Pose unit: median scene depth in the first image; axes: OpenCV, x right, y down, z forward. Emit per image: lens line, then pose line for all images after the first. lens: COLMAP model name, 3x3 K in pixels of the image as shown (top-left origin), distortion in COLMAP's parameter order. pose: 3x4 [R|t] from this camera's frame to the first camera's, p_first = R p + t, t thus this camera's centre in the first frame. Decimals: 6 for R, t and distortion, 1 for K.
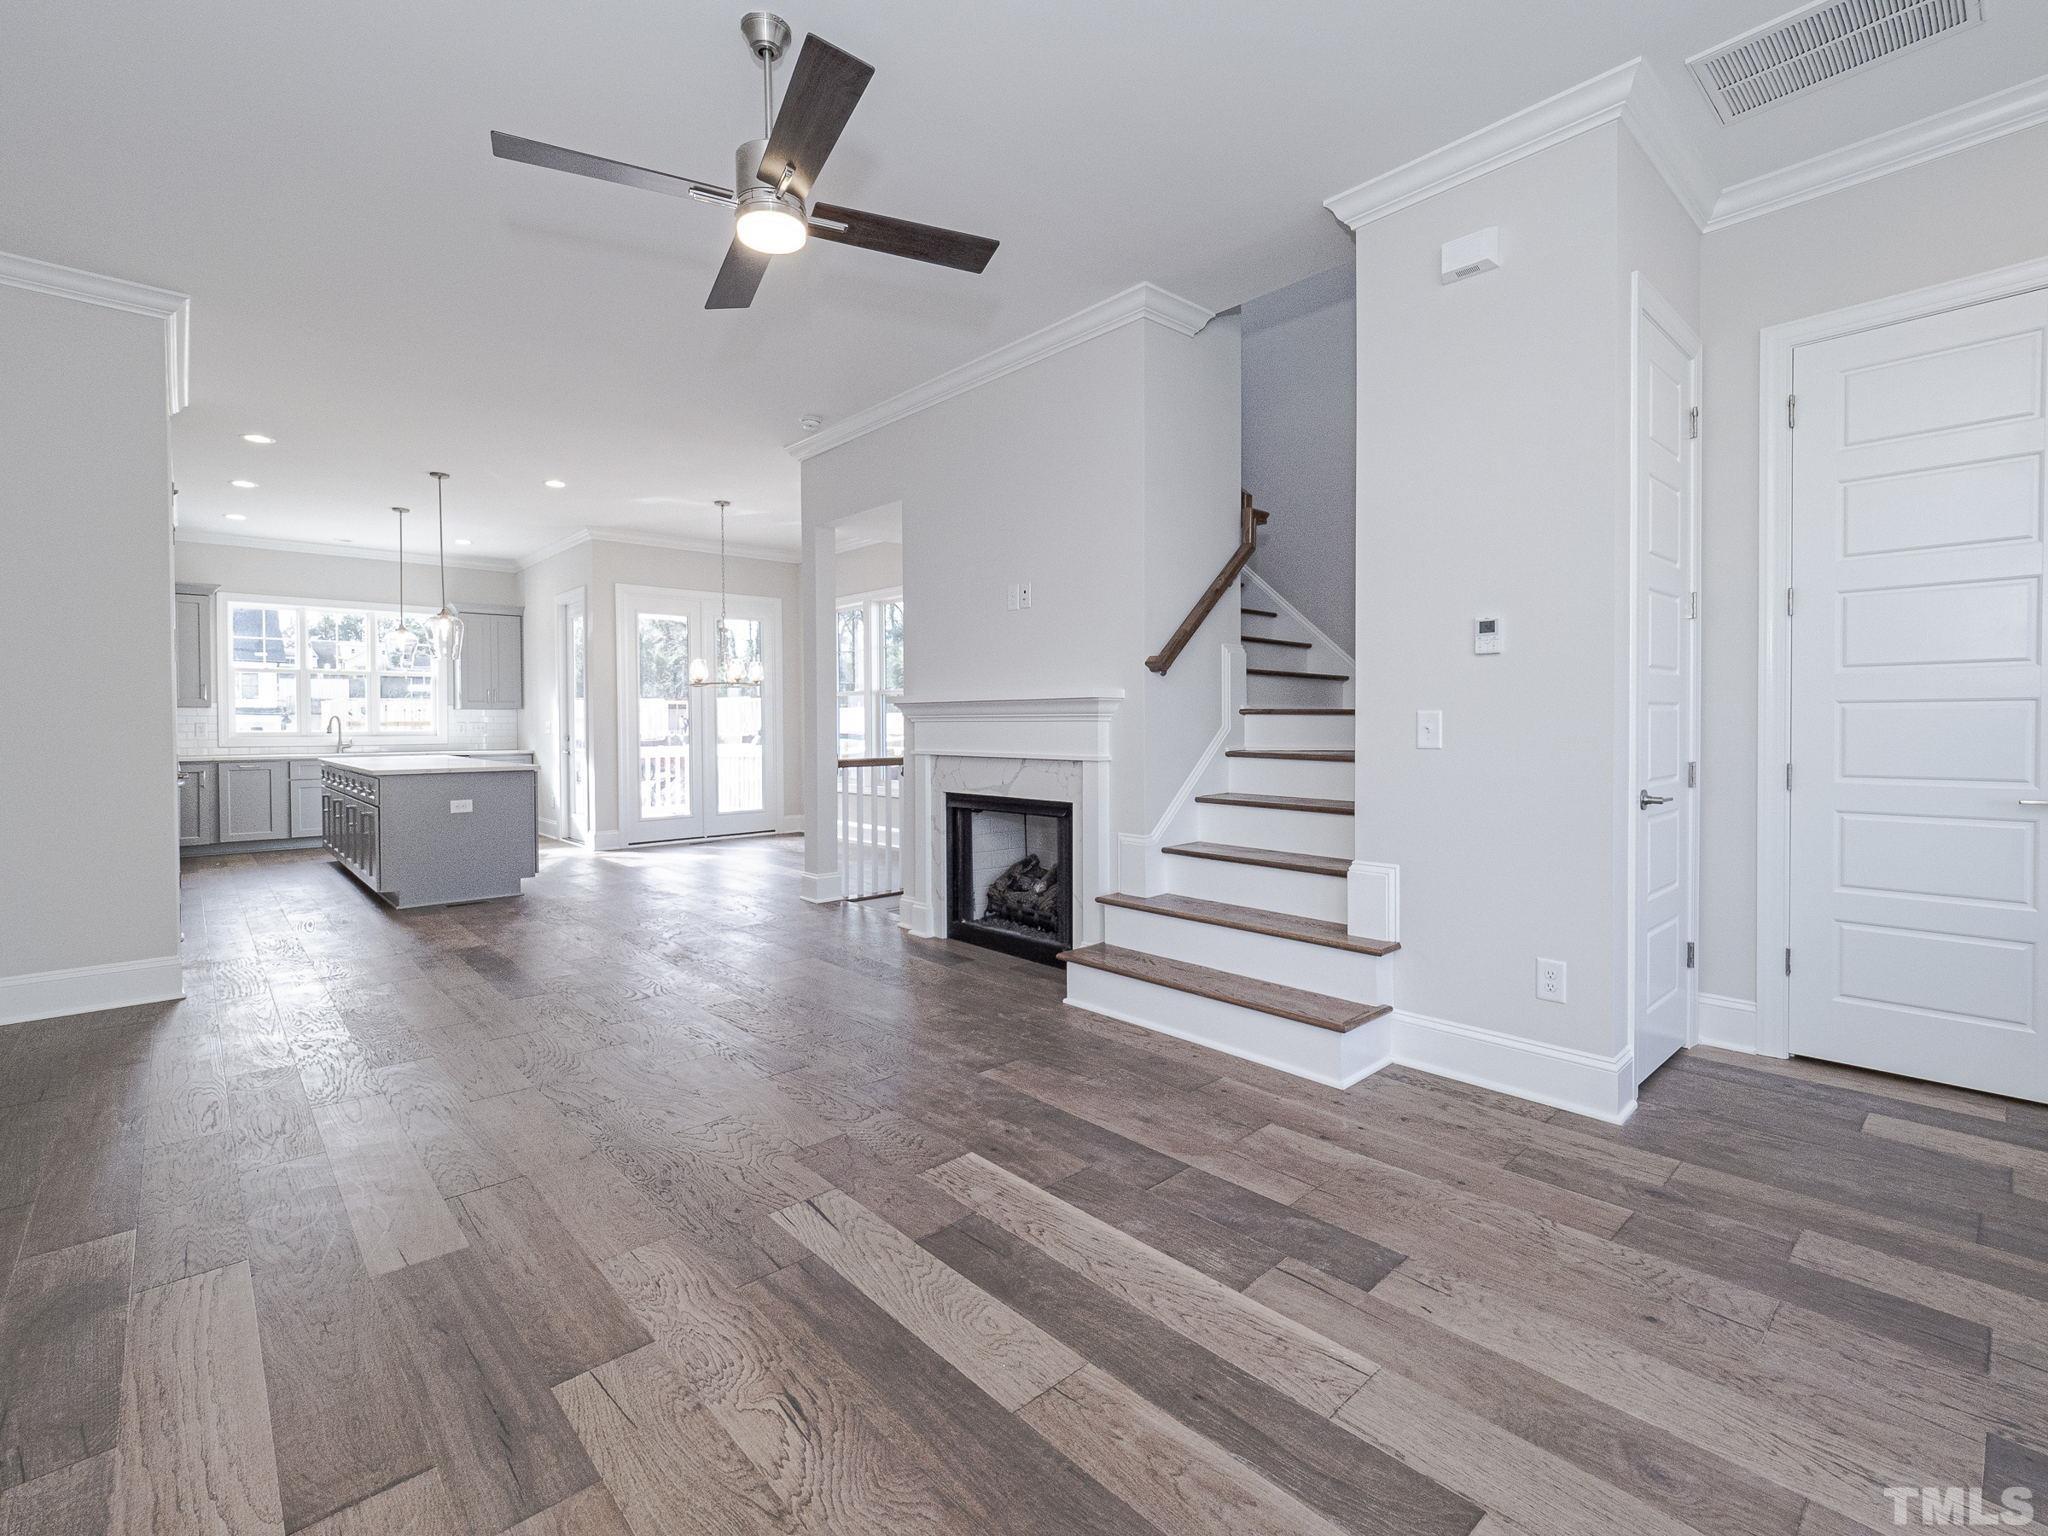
lens RADIAL K [[925.9, 0, 1014.0], [0, 925.9, 734.3], [0, 0, 1]] dist [0.003732, -0.001804]
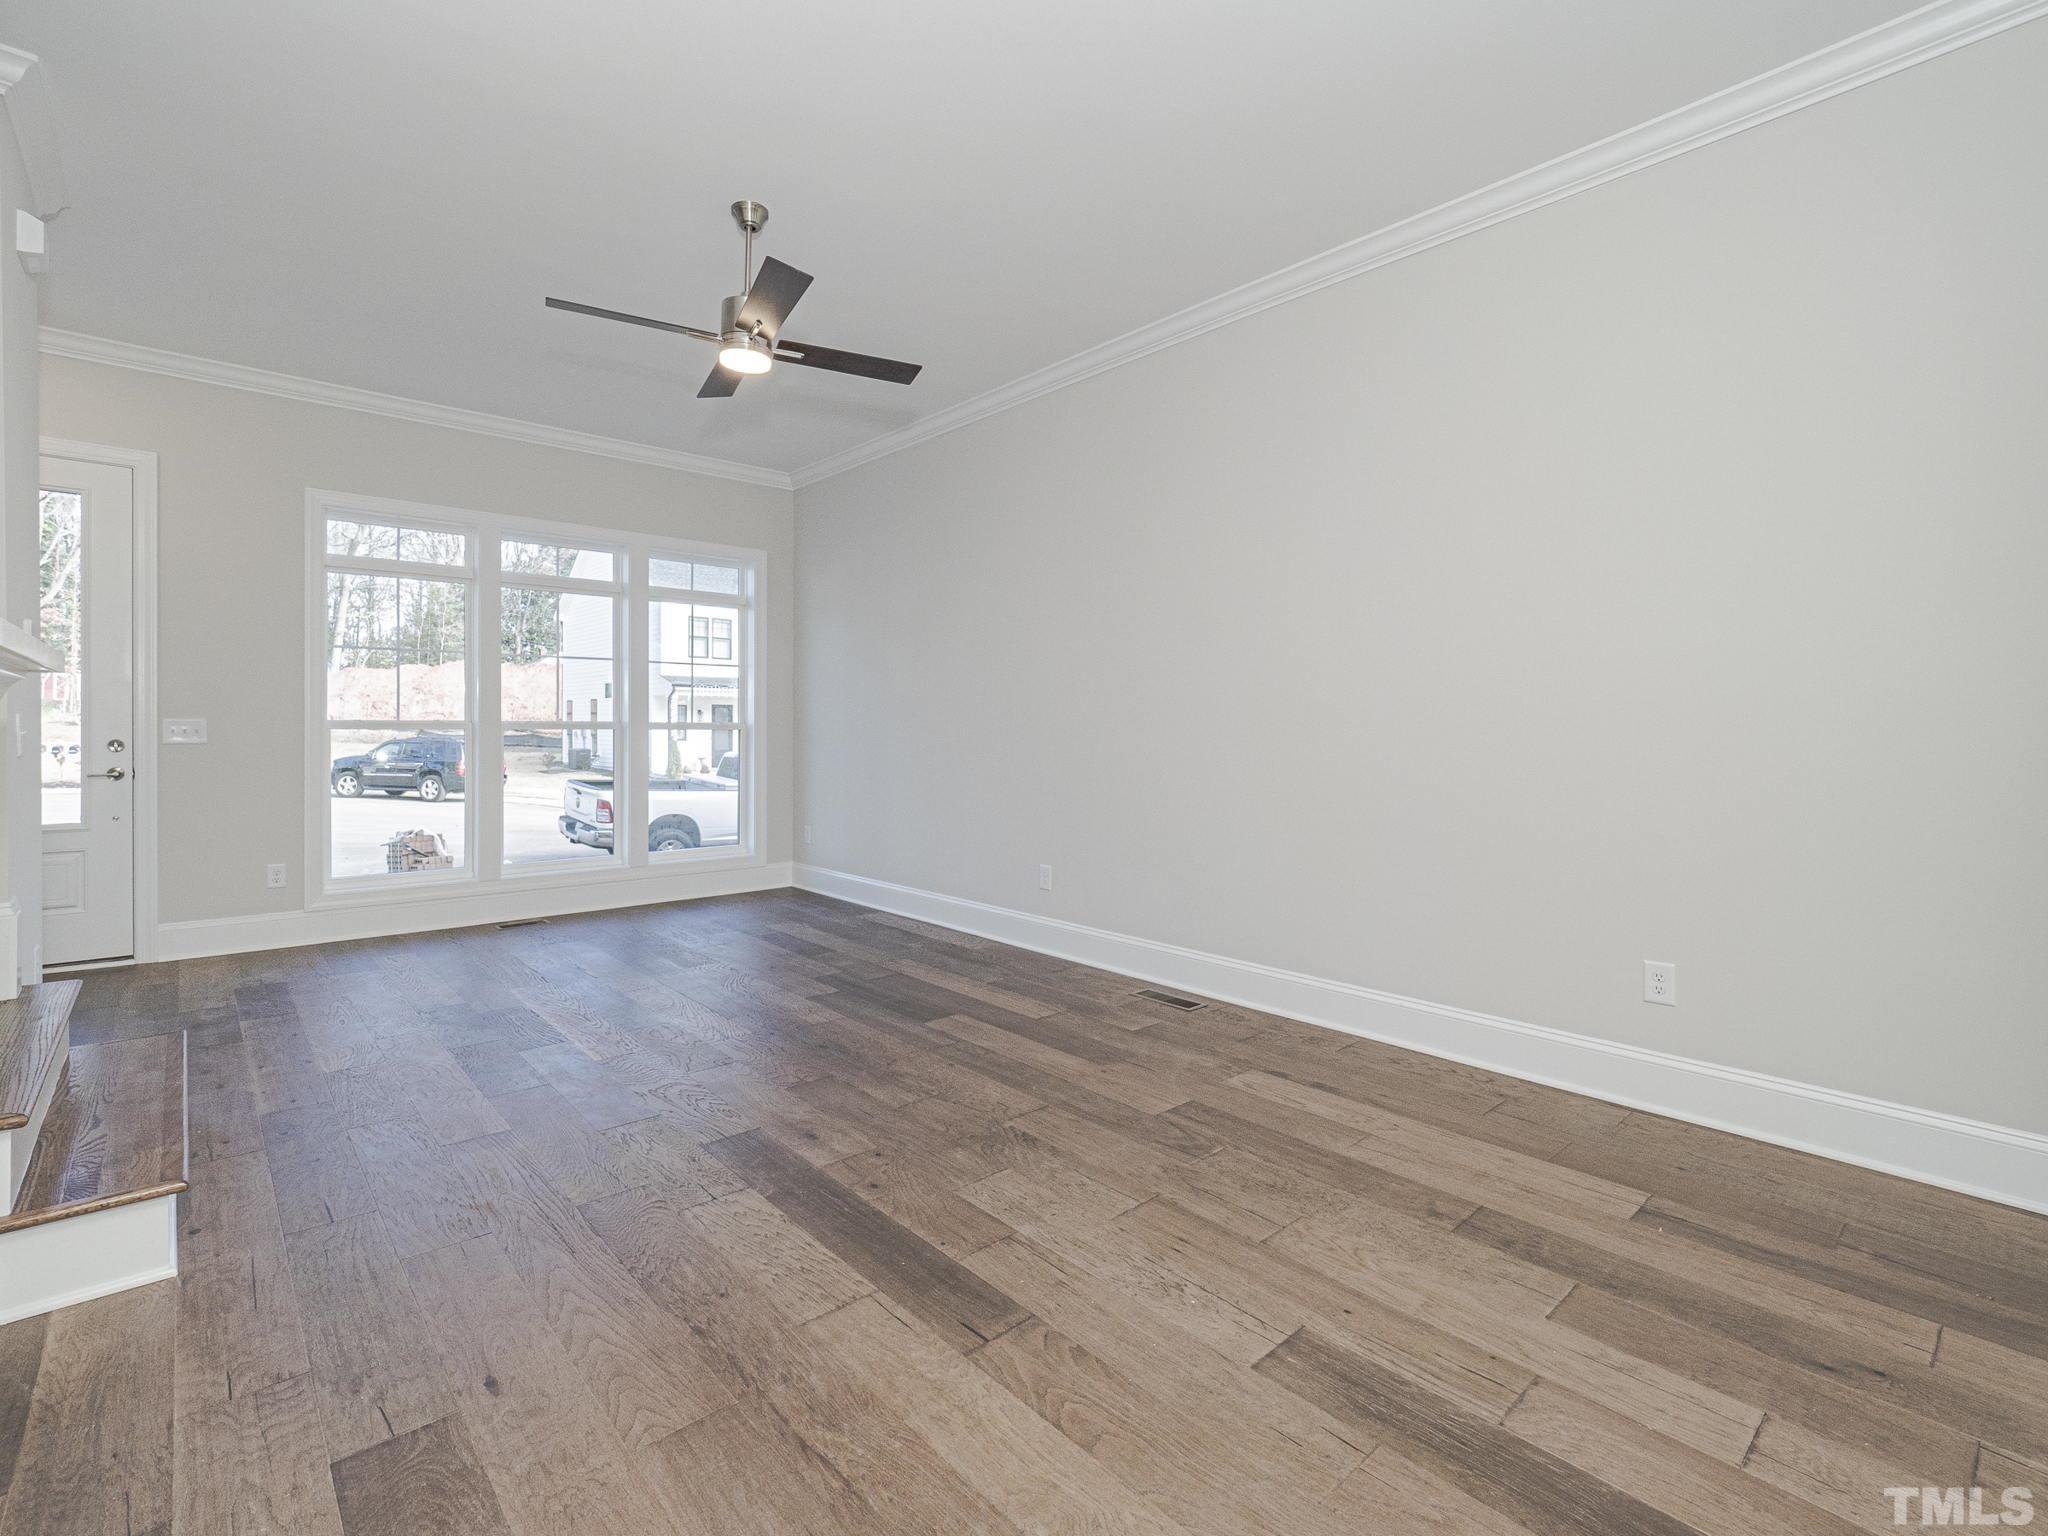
lens RADIAL K [[925.9, 0, 999.8], [0, 925.9, 732.7], [0, 0, 1]] dist [0.003732, -0.001804]
pose [[-0.999699, 0.003185, 0.024339, -0.591051], [0.003612, 0.999840, 0.017522, -0.021471], [-0.024279, 0.017604, -0.999550, 2.091946]]
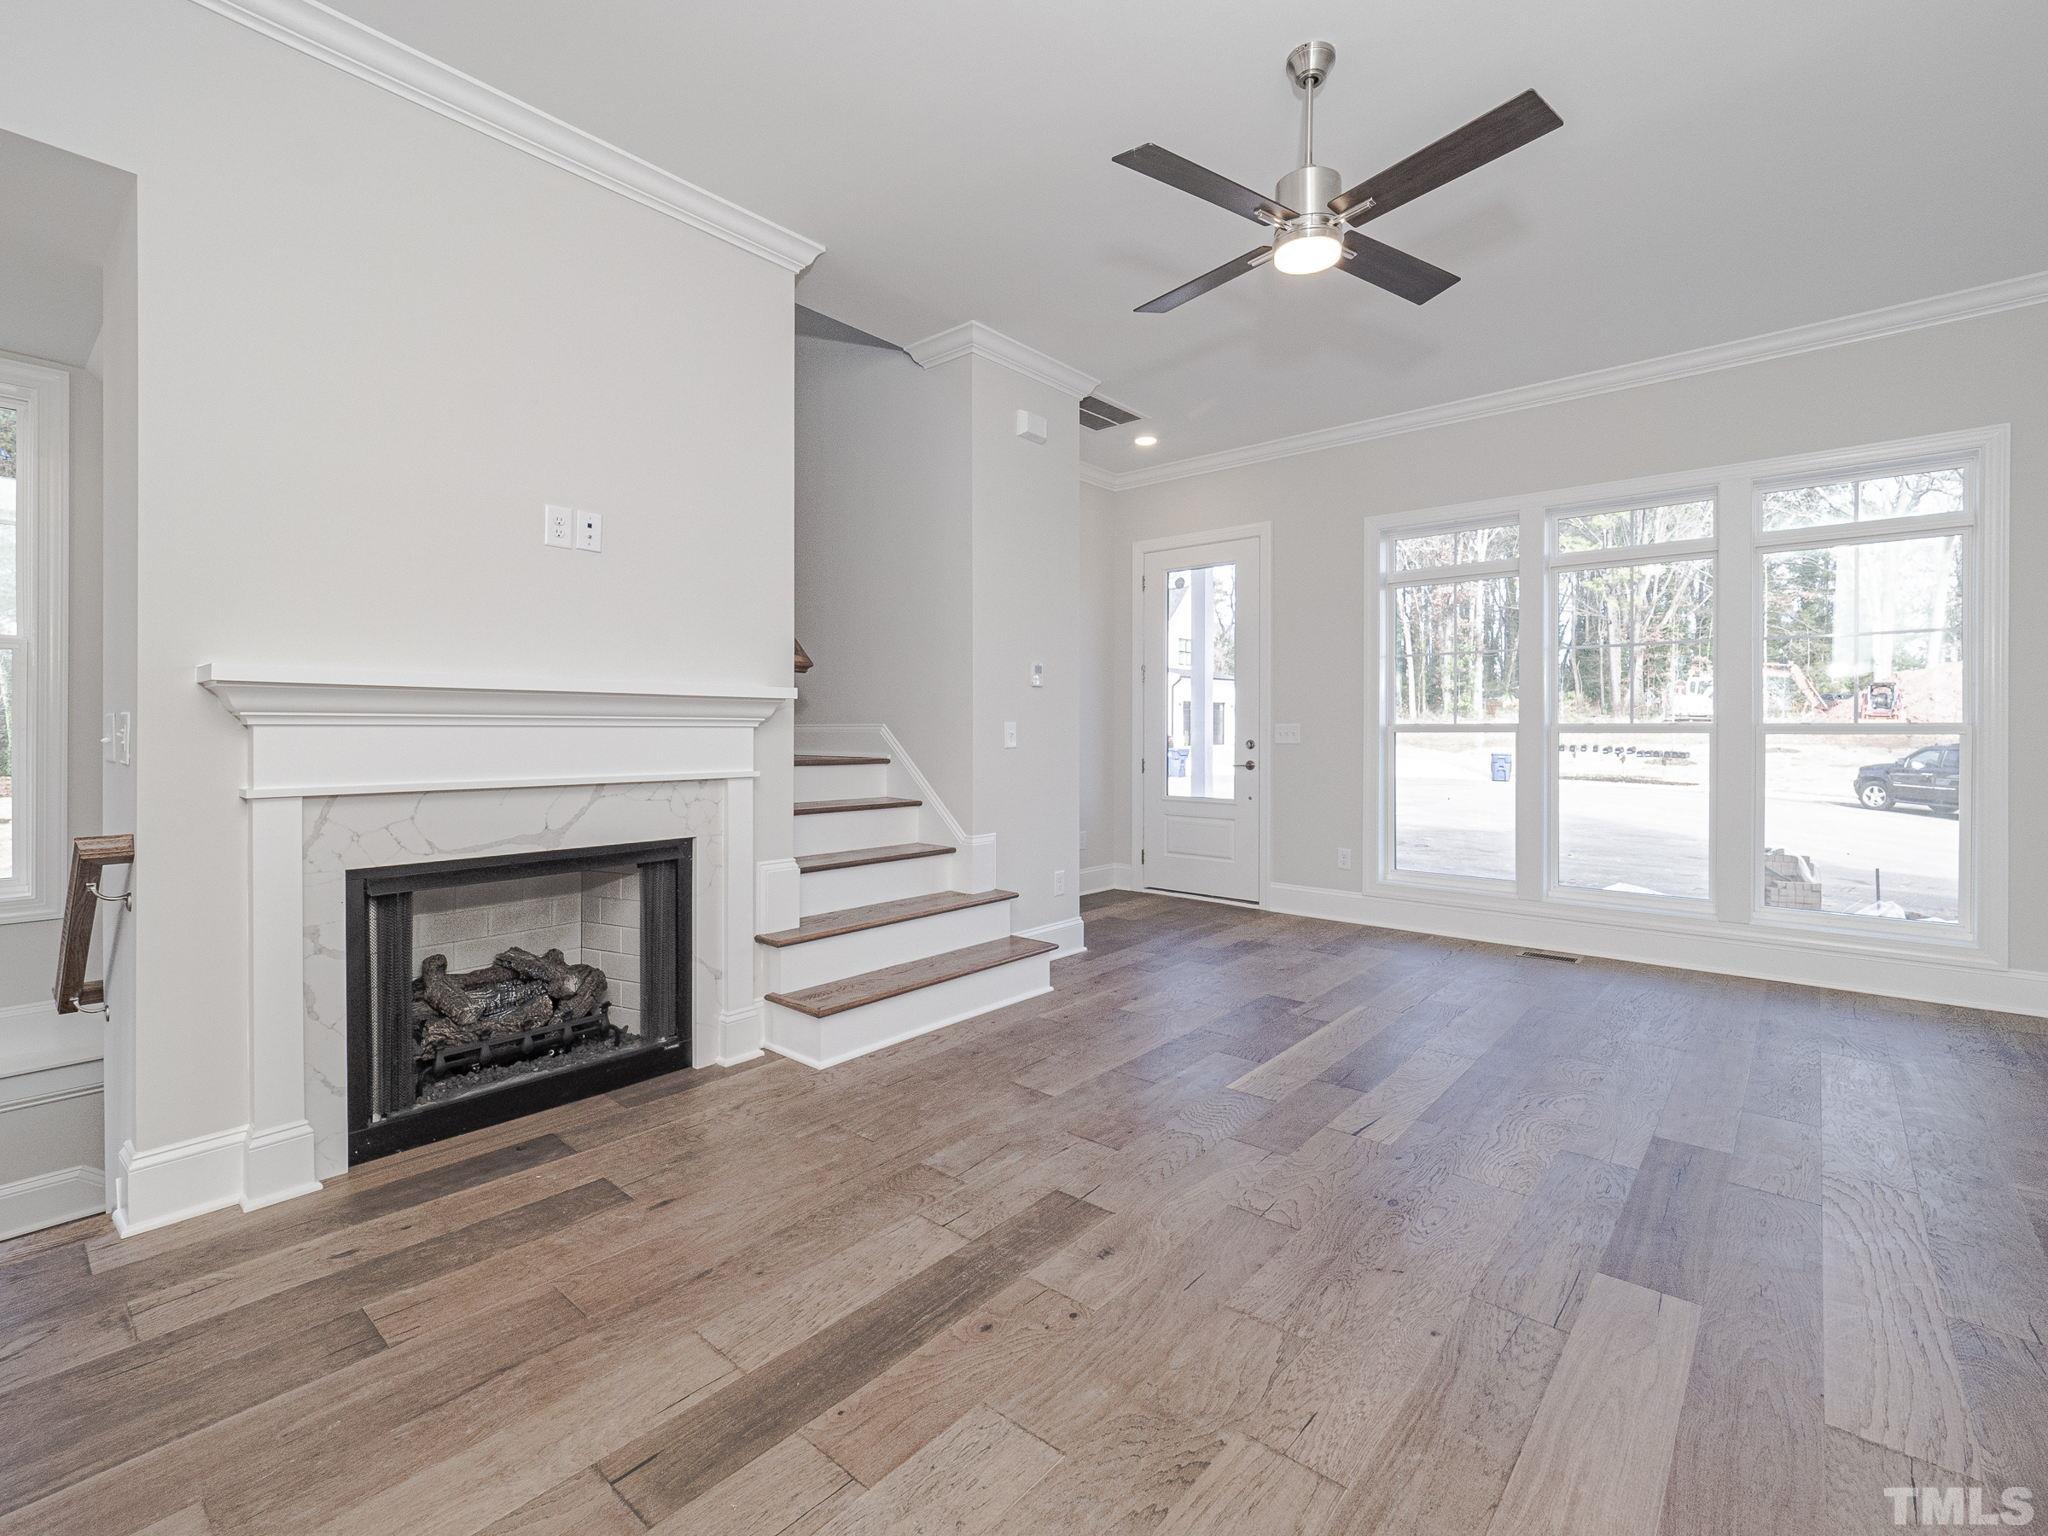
lens RADIAL K [[925.9, 0, 1045.1], [0, 925.9, 731.8], [0, 0, 1]] dist [0.003732, -0.001804]
pose [[-0.138983, 0.003029, 0.990290, -1.112506], [0.012660, 0.999919, -0.001281, -0.008897], [-0.990214, 0.012359, -0.139010, 1.290033]]
